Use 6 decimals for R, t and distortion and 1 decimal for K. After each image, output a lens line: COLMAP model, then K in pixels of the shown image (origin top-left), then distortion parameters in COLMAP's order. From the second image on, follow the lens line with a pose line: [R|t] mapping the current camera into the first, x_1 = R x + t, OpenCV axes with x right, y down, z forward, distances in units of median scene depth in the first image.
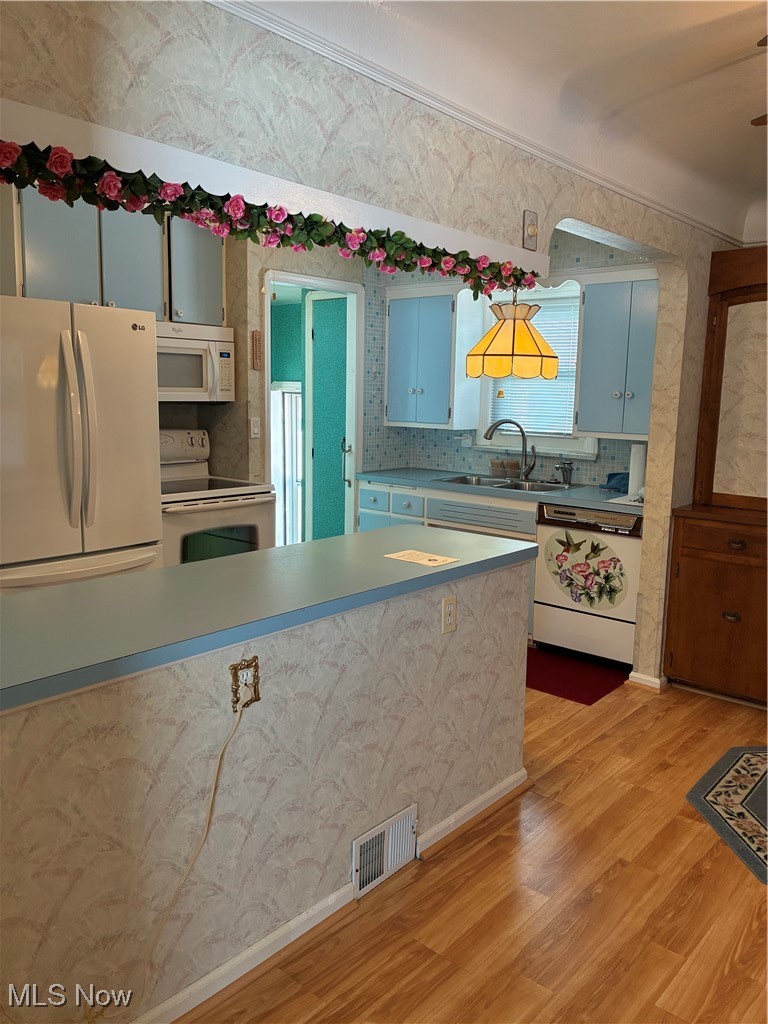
lens RADIAL K [[772.7, 0, 380.9], [0, 772.7, 506.6], [0, 0, 1]] dist [0.059617, -0.077521]
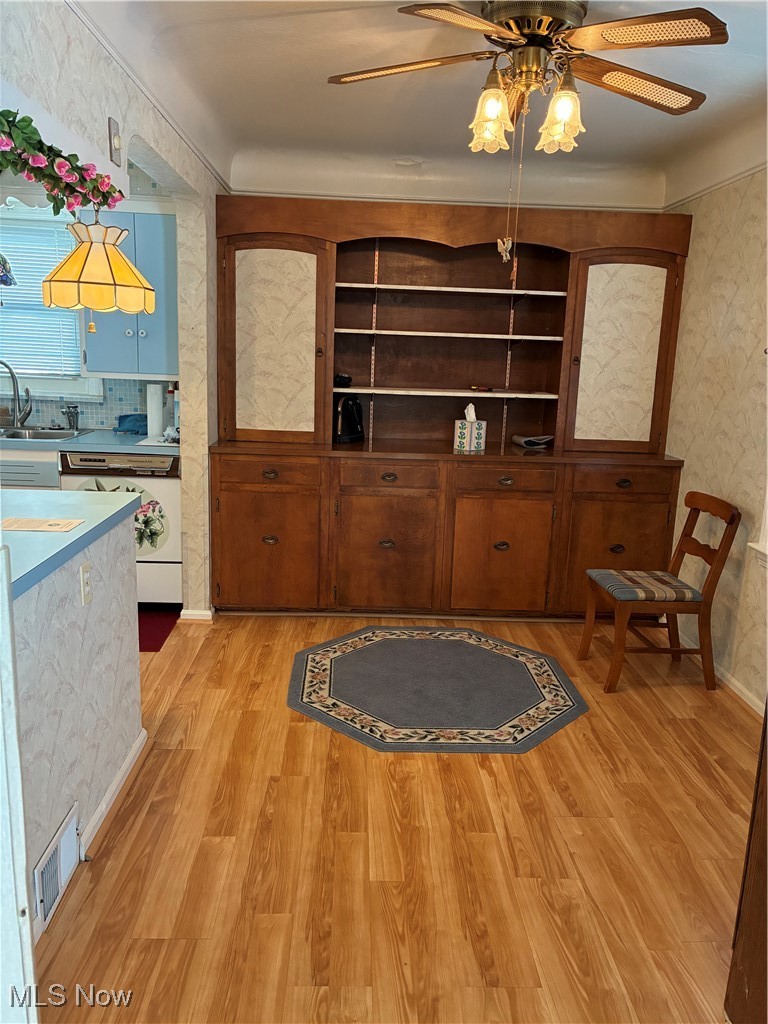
lens RADIAL K [[778.3, 0, 378.8], [0, 778.3, 507.9], [0, 0, 1]] dist [0.020699, 0.004325]
pose [[0.730683, -0.129563, 0.670310, -0.156814], [0.078598, 0.991263, 0.105922, -0.007801], [-0.678177, -0.024711, 0.734483, 0.081054]]
